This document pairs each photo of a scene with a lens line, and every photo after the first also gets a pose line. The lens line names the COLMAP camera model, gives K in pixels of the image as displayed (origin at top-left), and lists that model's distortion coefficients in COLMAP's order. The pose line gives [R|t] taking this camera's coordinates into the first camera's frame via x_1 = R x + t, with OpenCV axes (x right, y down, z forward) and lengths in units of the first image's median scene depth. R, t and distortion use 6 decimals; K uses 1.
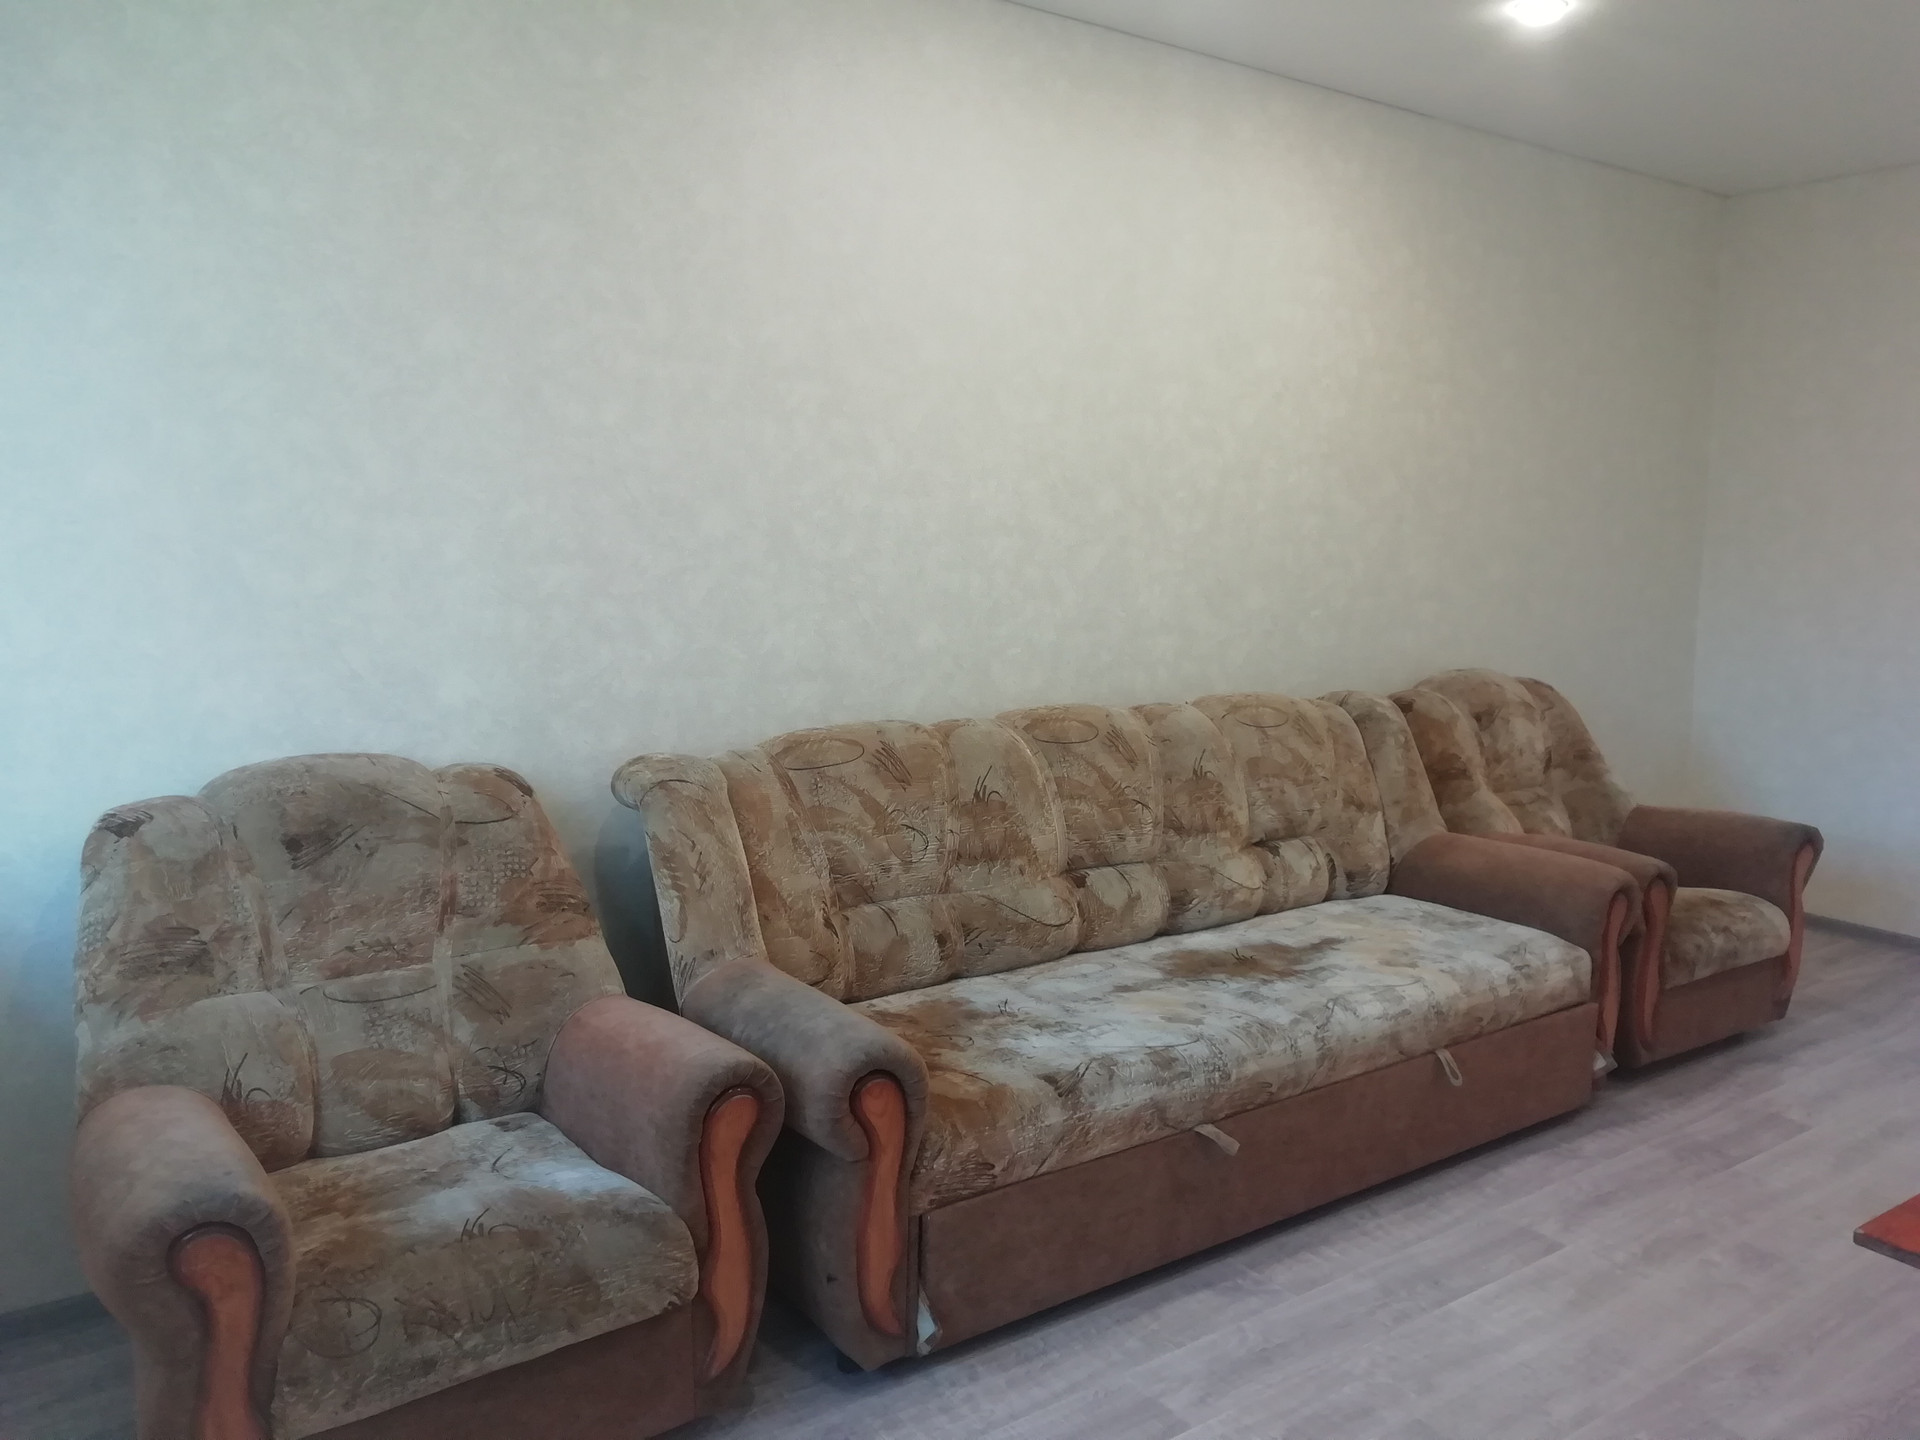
lens RADIAL K [[1426.6, 0, 961.5], [0, 1426.6, 719.0], [0, 0, 1]] dist [0.013046, -0.001520]
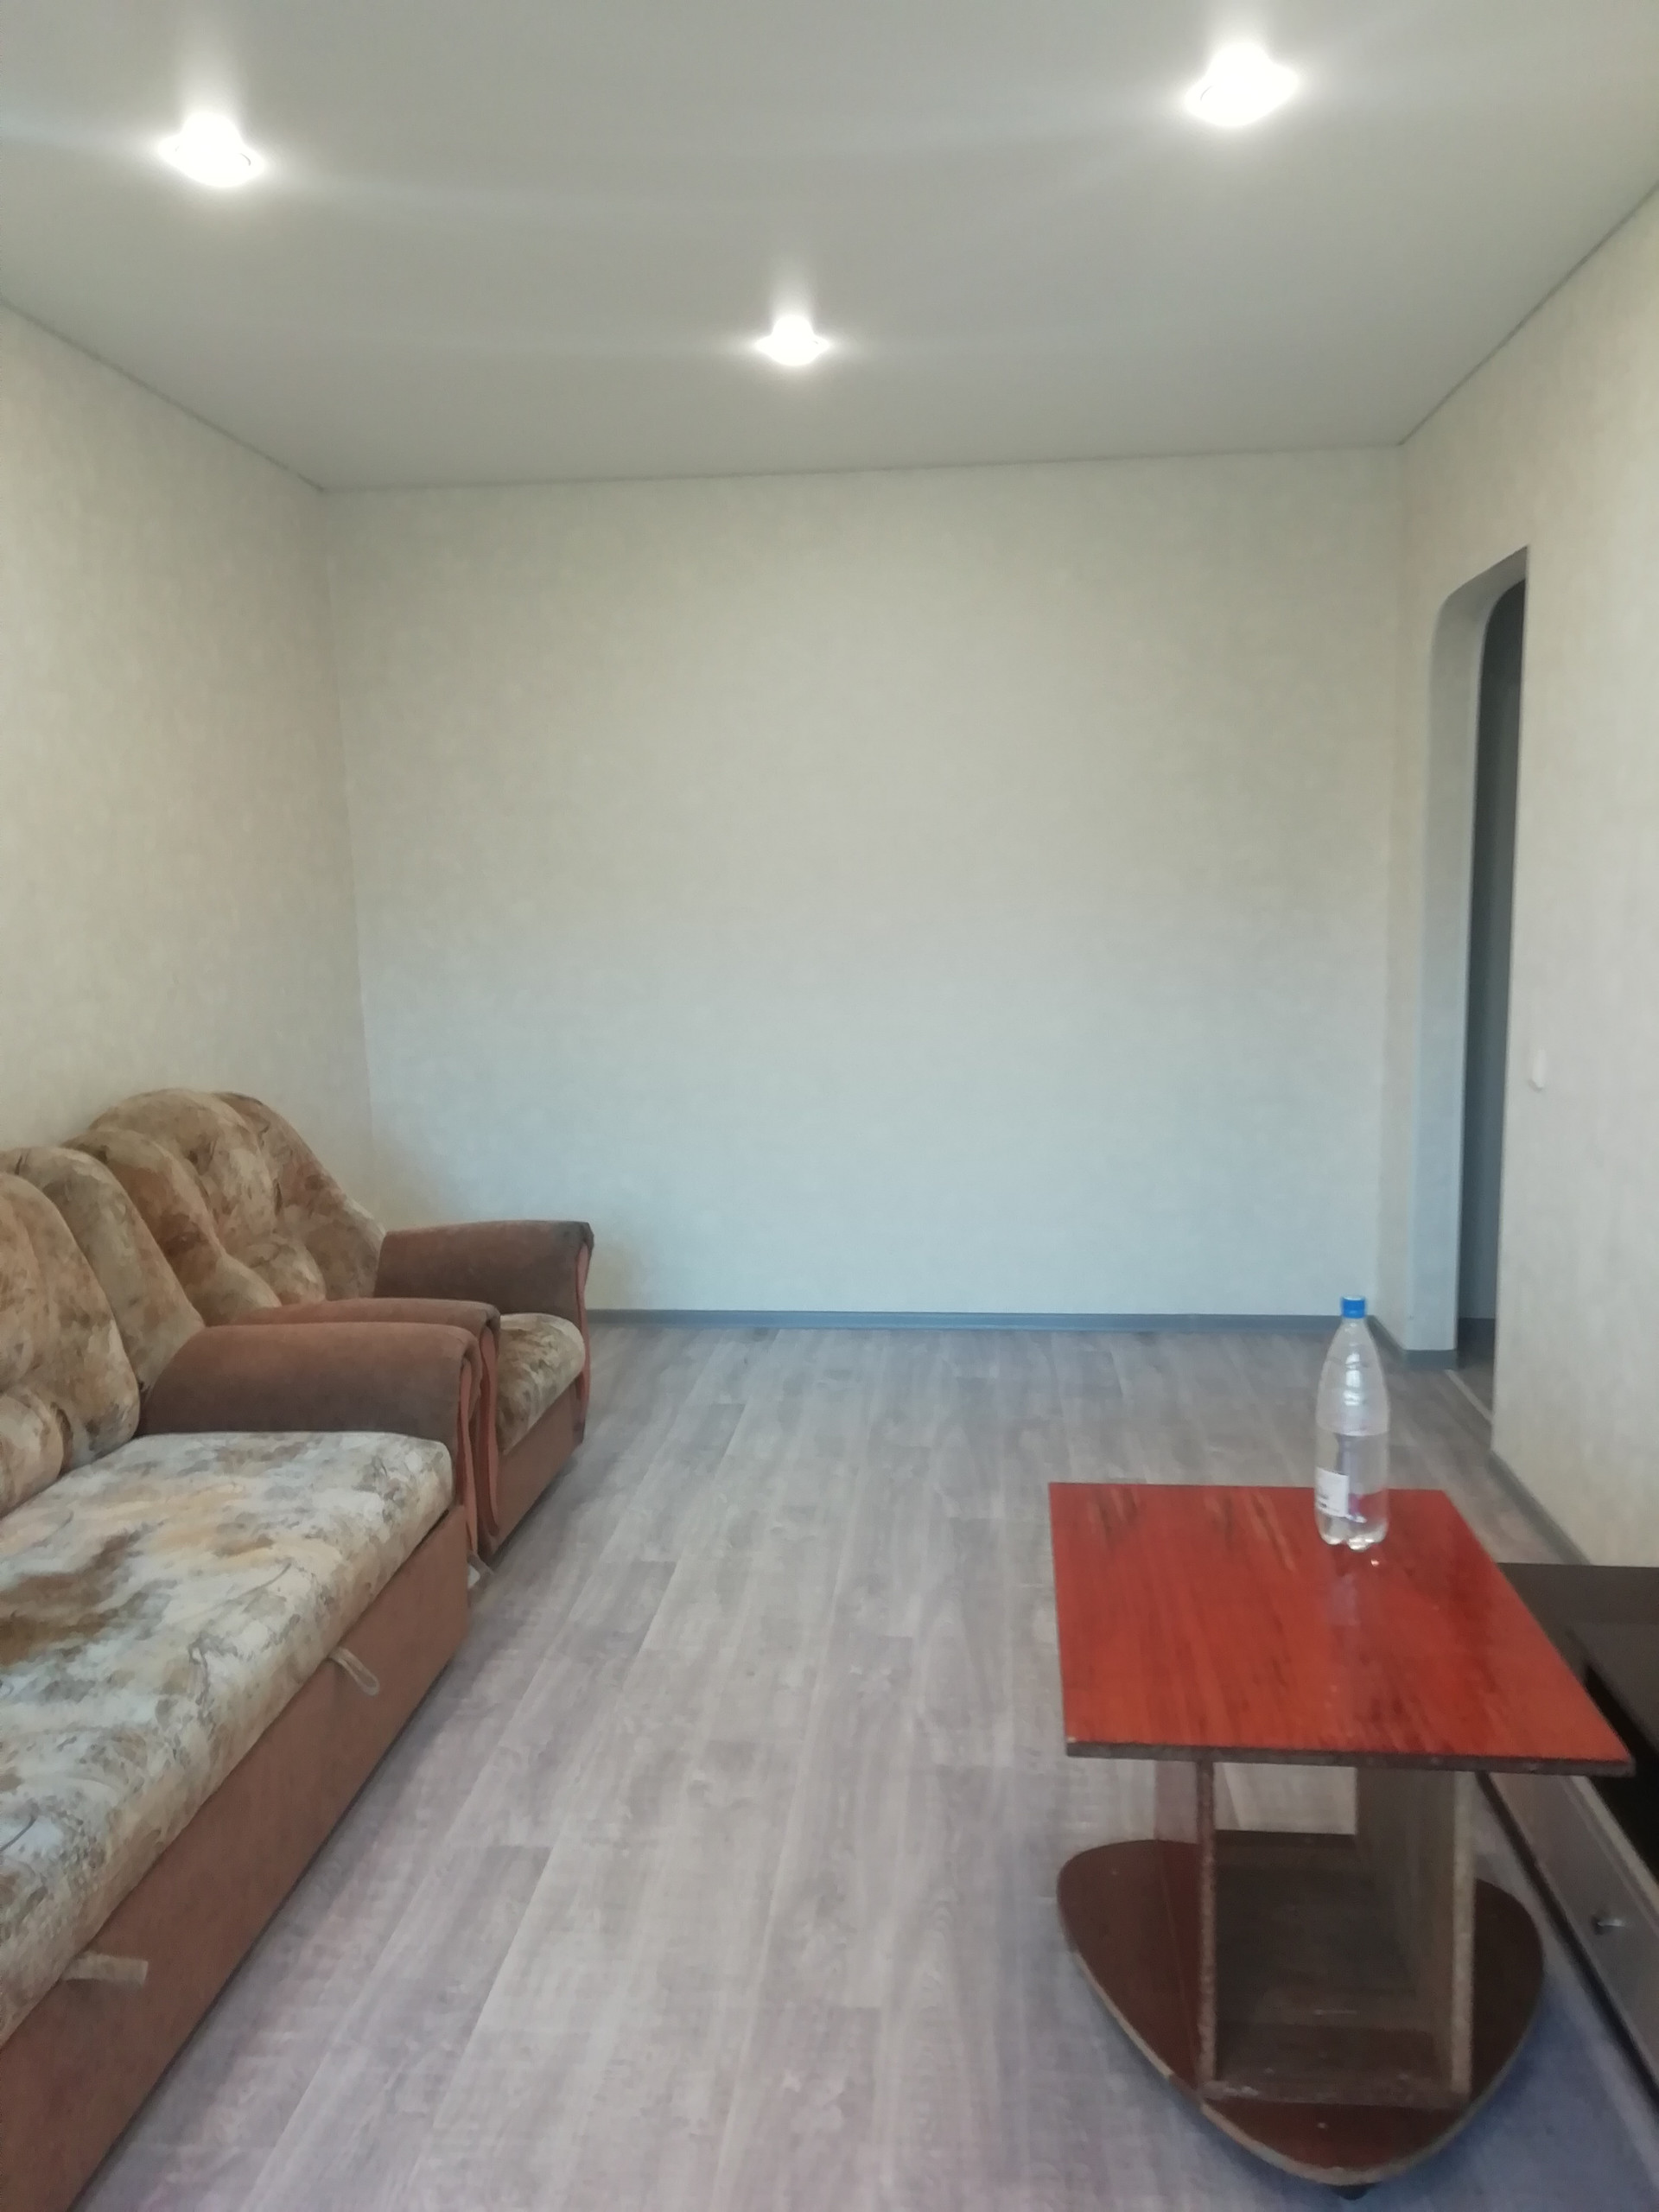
lens RADIAL K [[1643.6, 0, 838.4], [0, 1643.6, 1111.6], [0, 0, 1]] dist [0.013046, -0.001520]
pose [[0.643412, -0.134419, 0.753627, -0.062600], [0.131611, 0.989228, 0.064078, -0.038791], [-0.754122, 0.057957, 0.654172, 0.229383]]
